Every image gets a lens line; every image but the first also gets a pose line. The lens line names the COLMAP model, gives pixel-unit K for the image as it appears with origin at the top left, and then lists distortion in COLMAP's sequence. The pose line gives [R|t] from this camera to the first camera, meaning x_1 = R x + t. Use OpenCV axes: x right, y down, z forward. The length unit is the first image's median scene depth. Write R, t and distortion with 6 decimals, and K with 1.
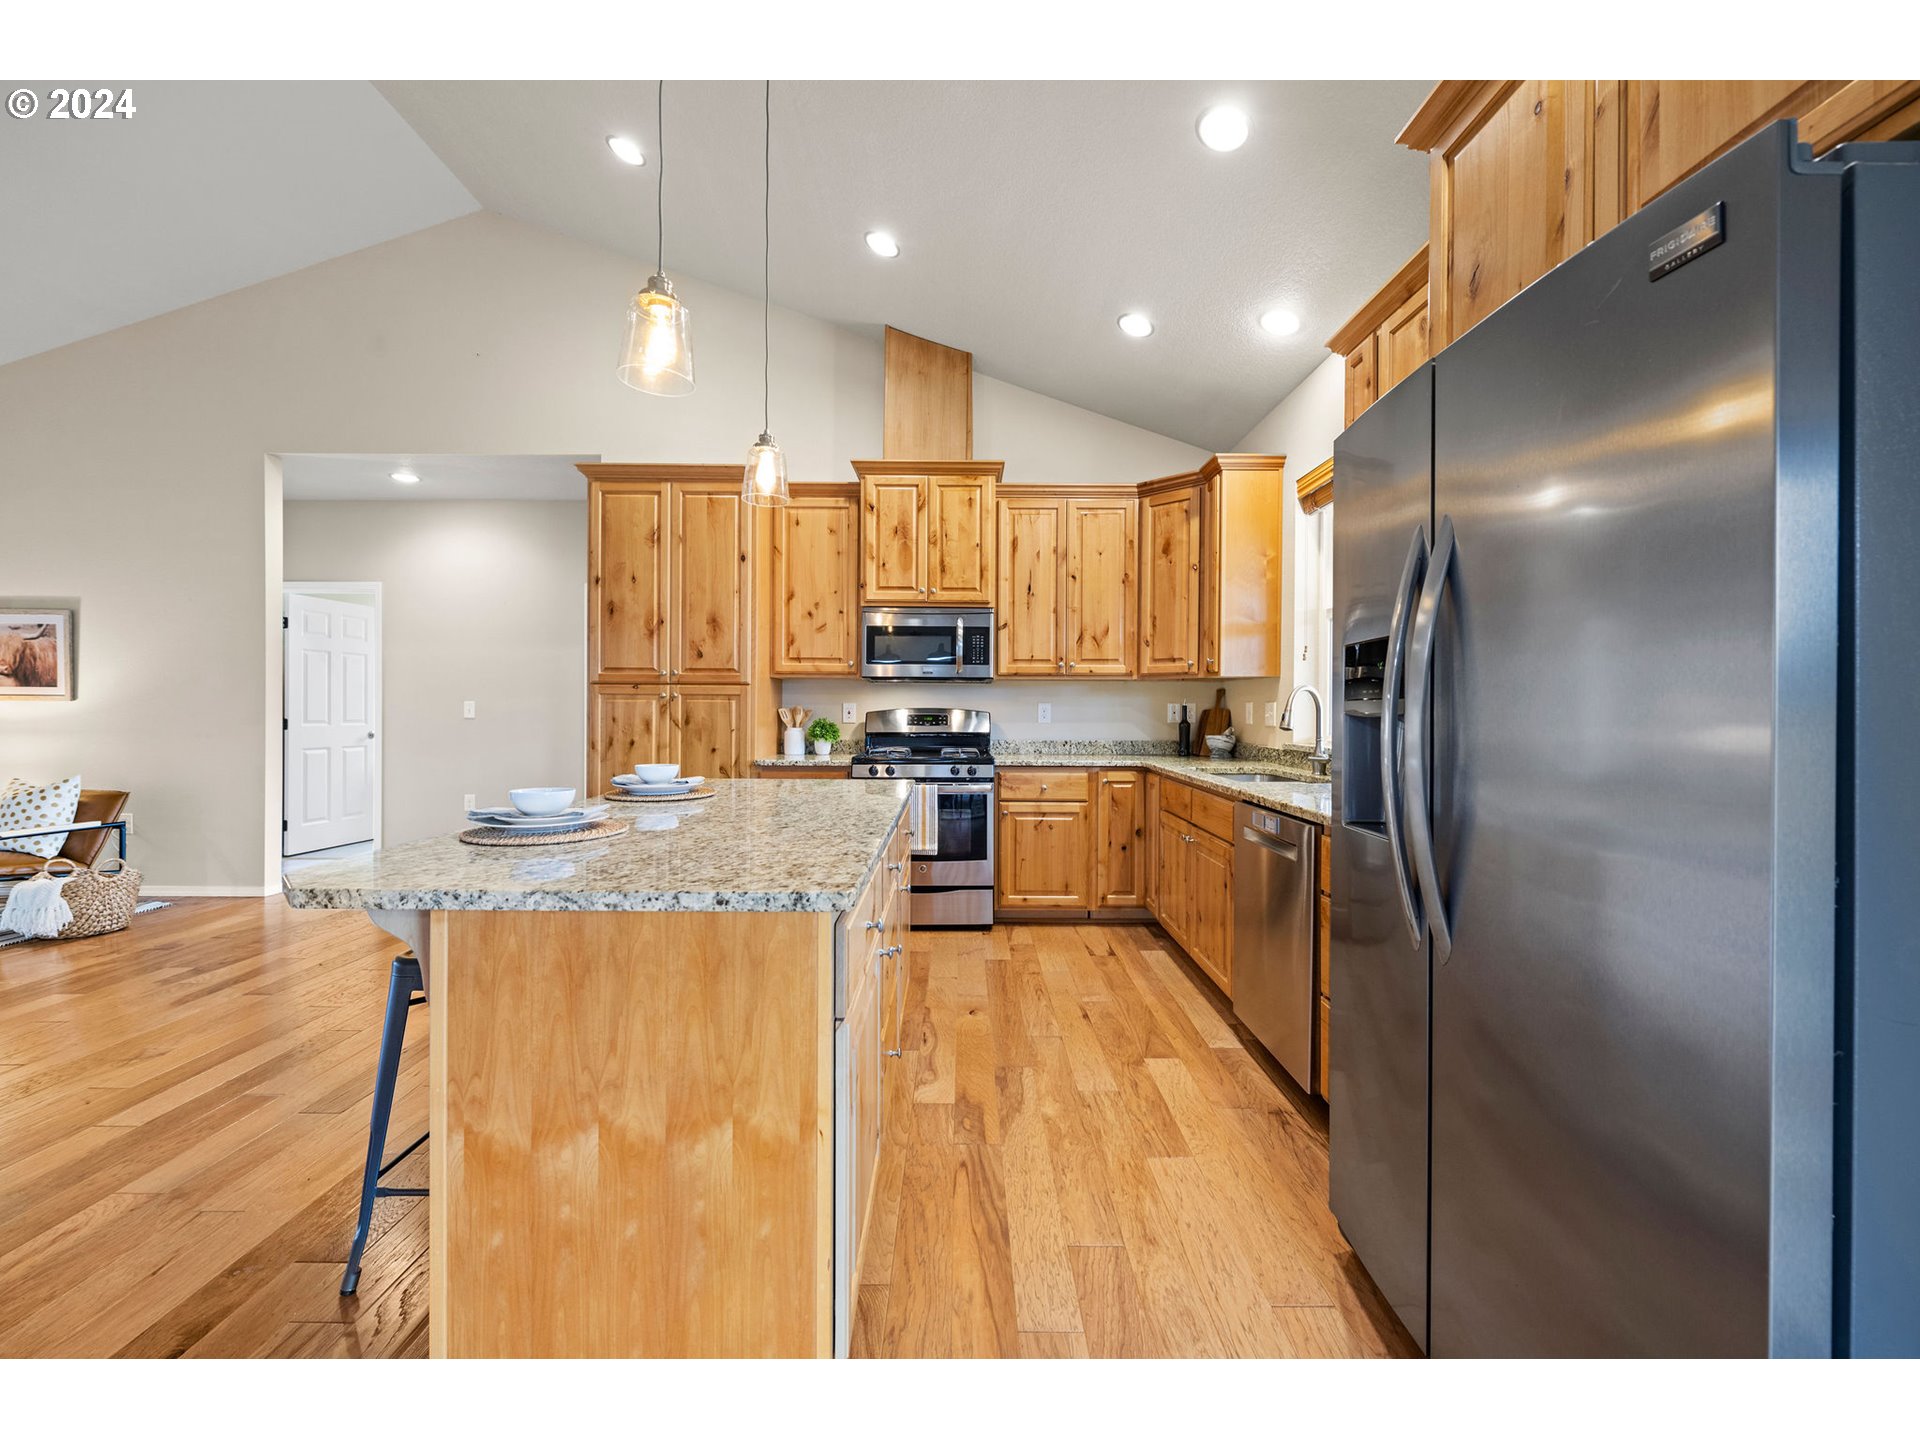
lens RADIAL K [[758.0, 0, 952.6], [0, 758.0, 715.8], [0, 0, 1]] dist [-0.001045, 0.001916]
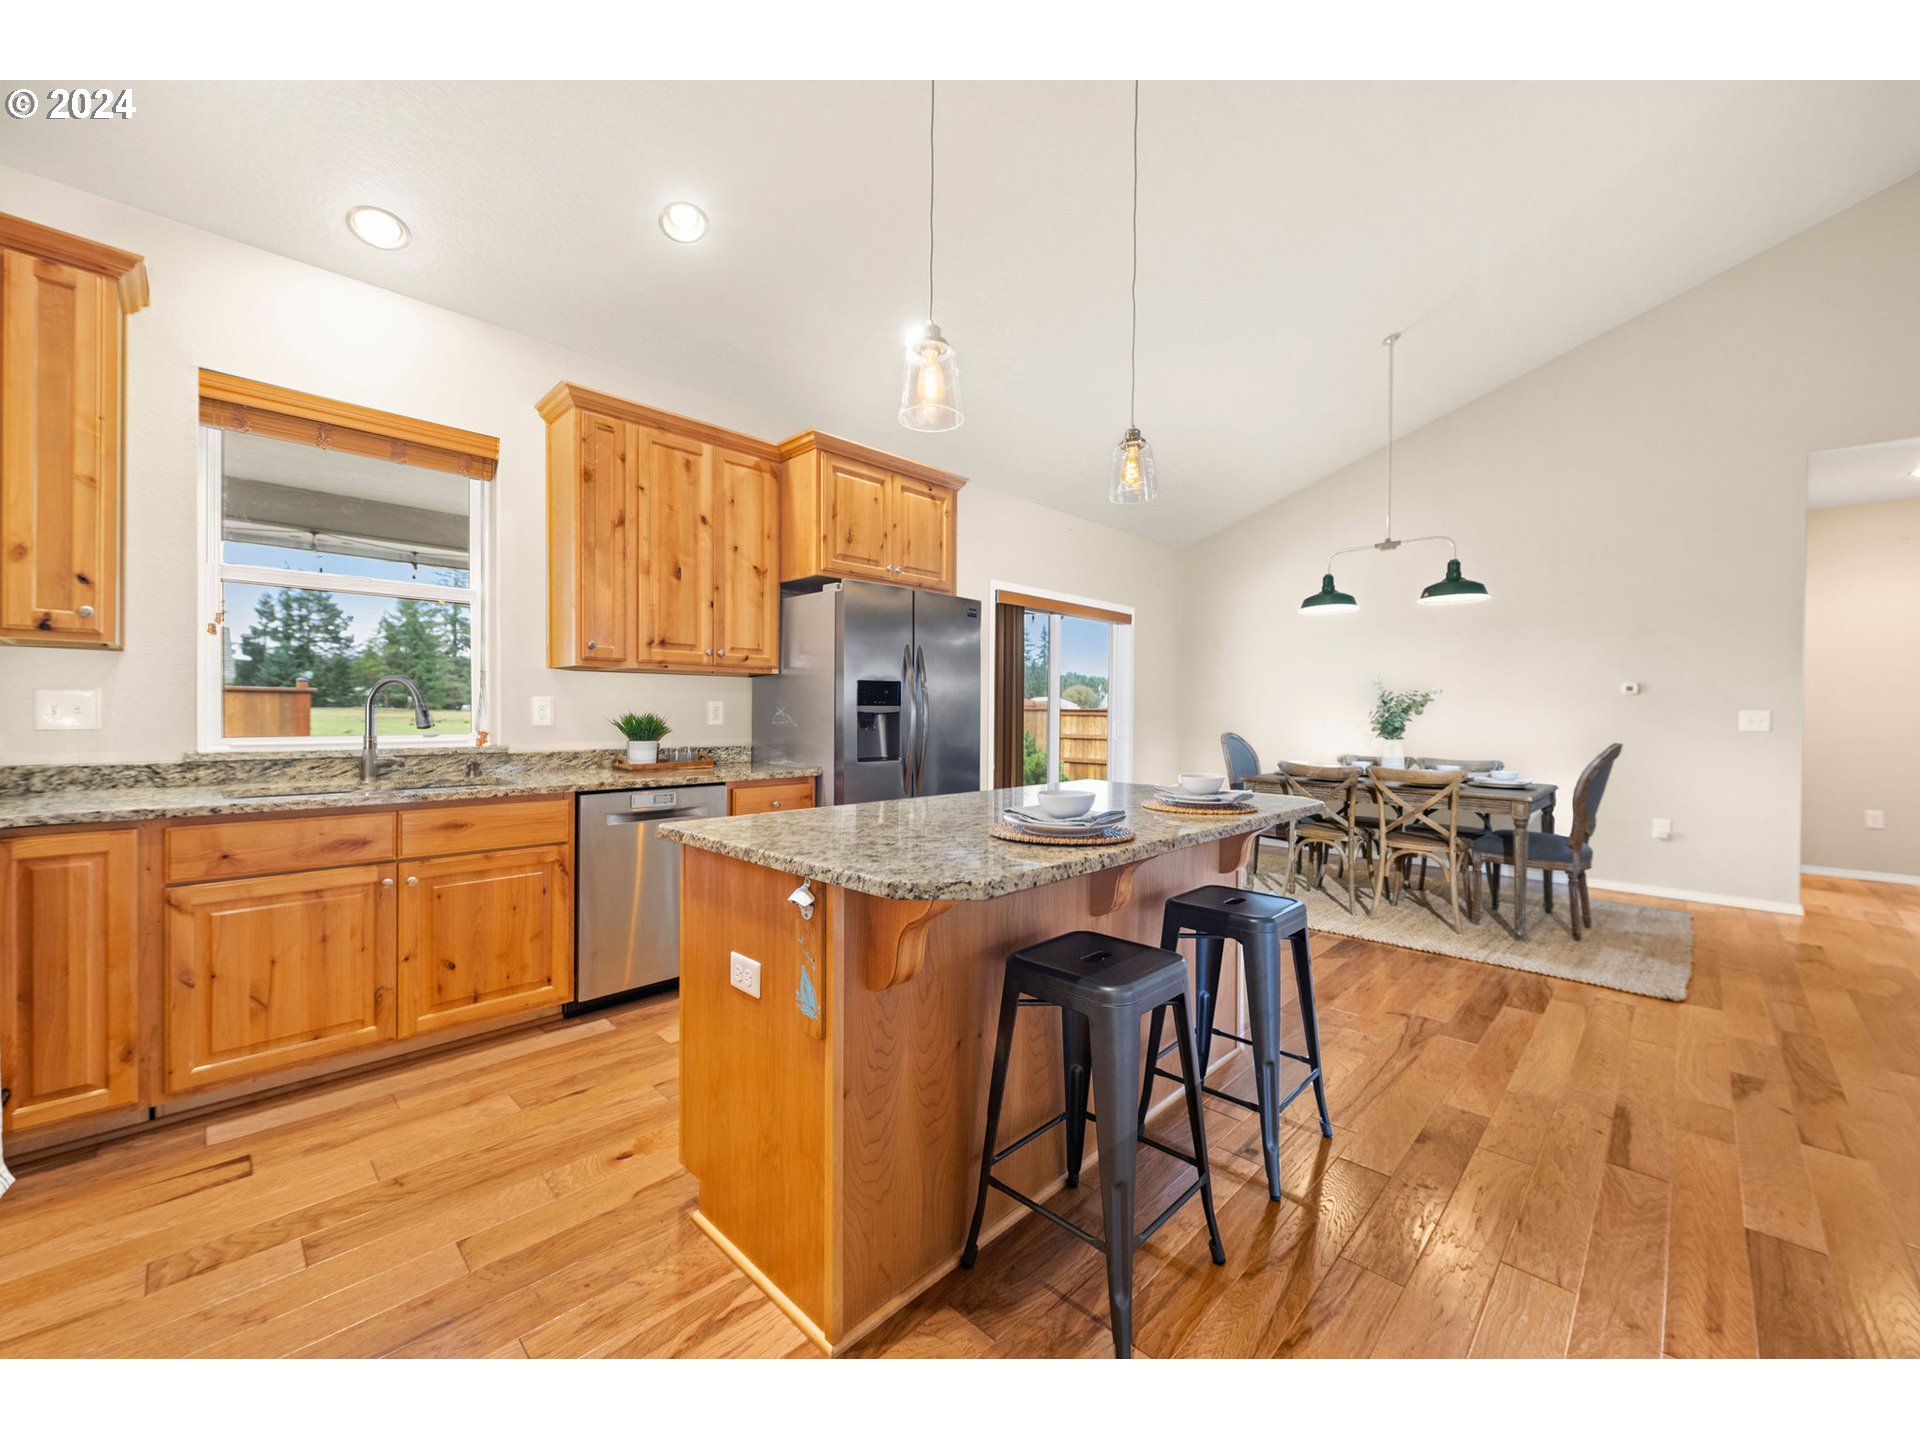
lens RADIAL K [[758.0, 0, 957.6], [0, 758.0, 709.3], [0, 0, 1]] dist [-0.001045, 0.001916]
pose [[-0.715290, -0.008905, 0.698771, -0.445369], [-0.005656, 0.999960, 0.006953, -0.009445], [-0.698804, 0.001021, -0.715312, 0.867354]]
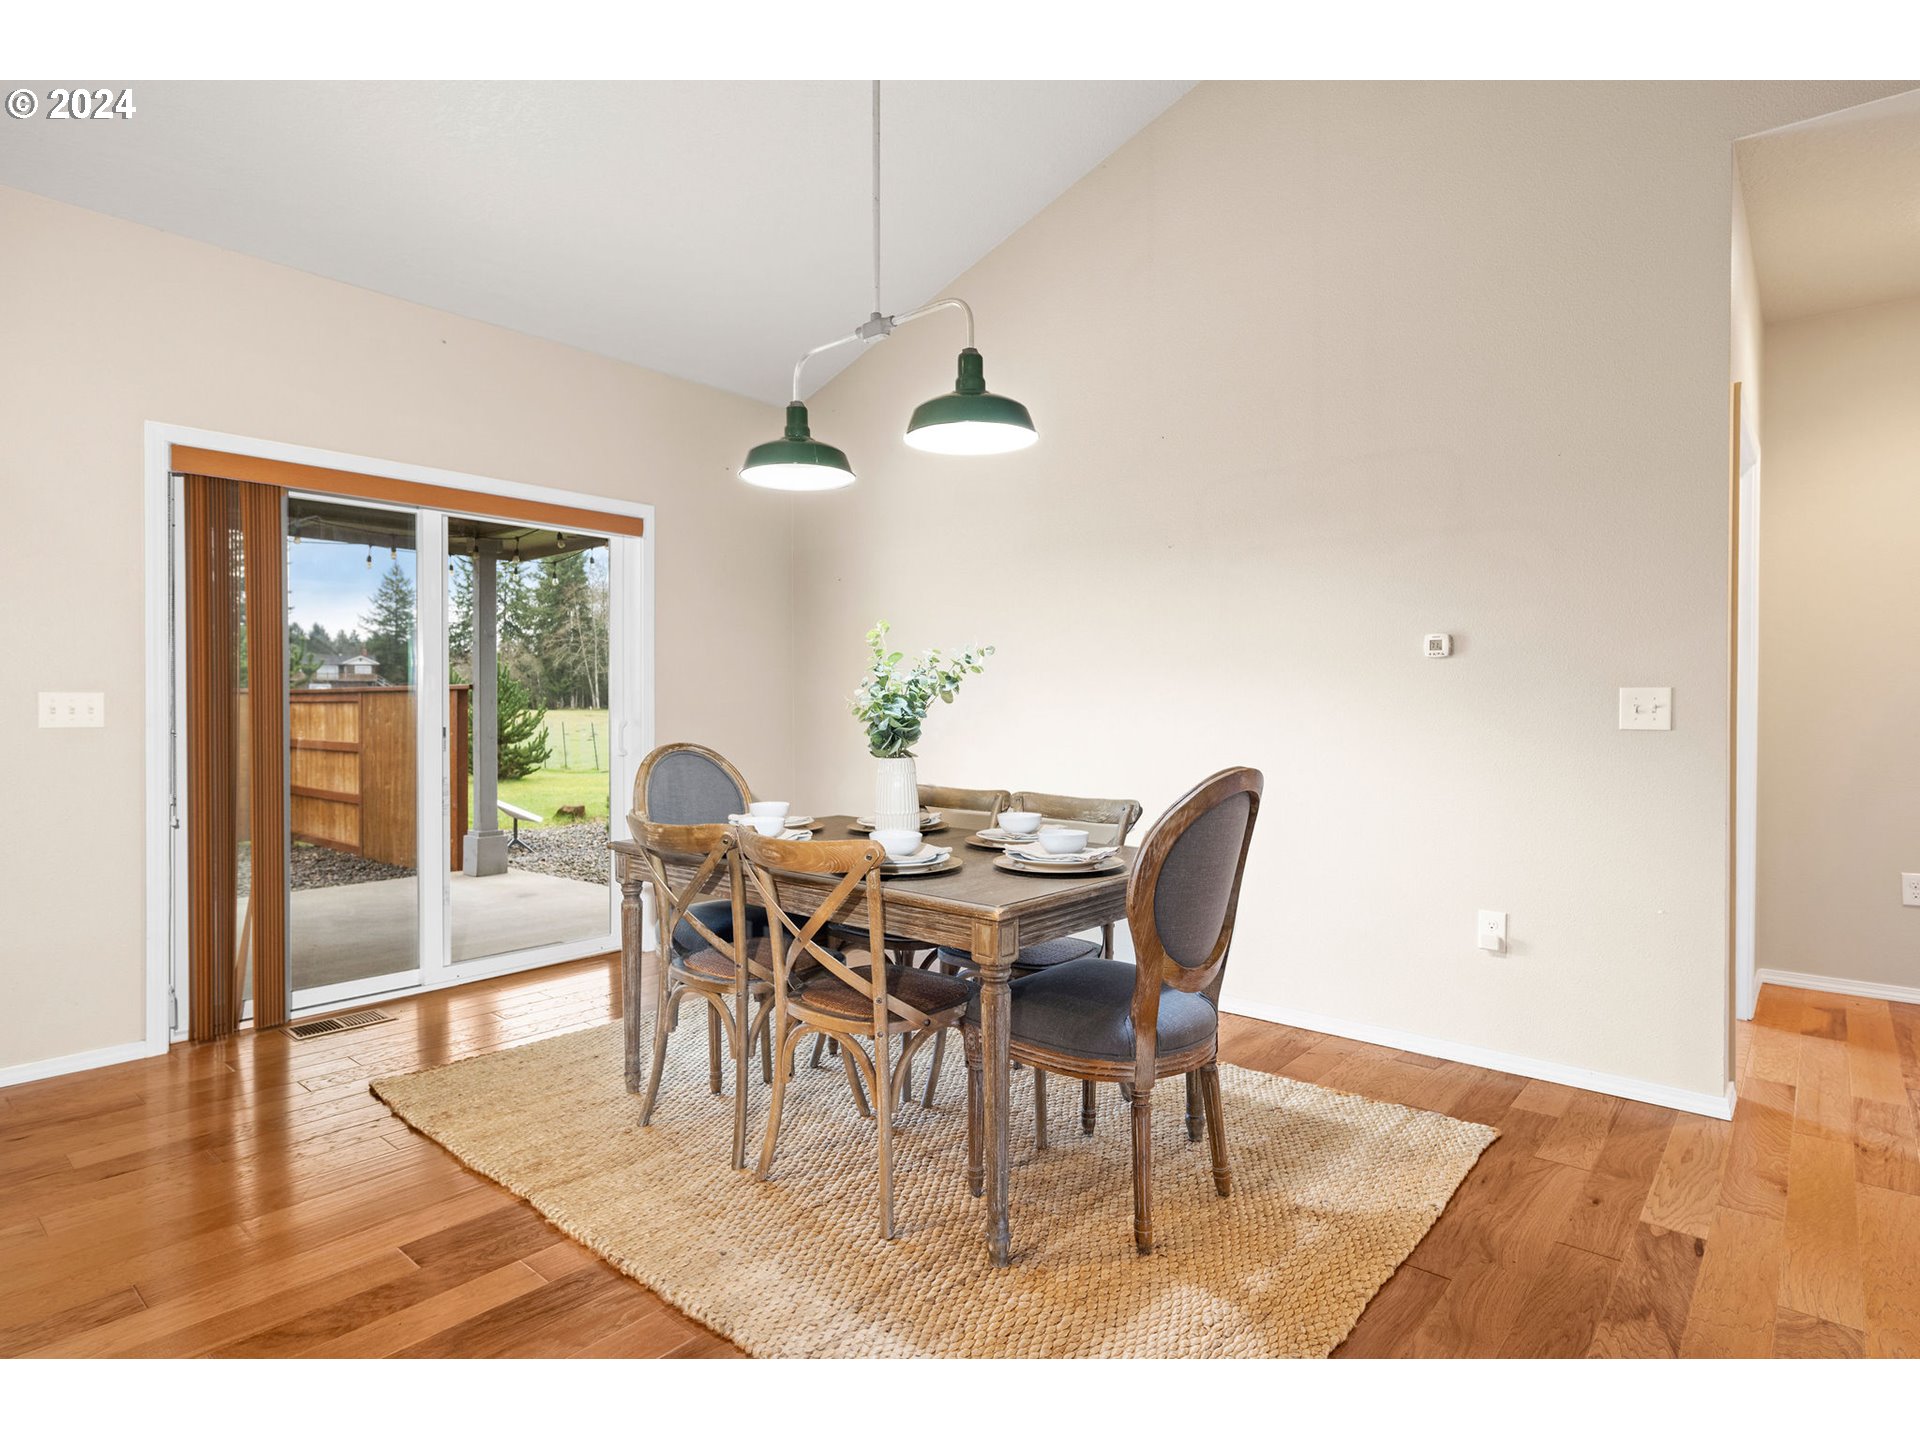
lens RADIAL K [[1013.0, 0, 959.8], [0, 1013.0, 712.6], [0, 0, 1]] dist [-0.000490, -0.000656]
pose [[-0.756660, -0.010157, 0.653730, -0.597404], [0.003705, 0.999797, 0.019823, -0.004161], [-0.653798, 0.017421, -0.756468, 0.131202]]
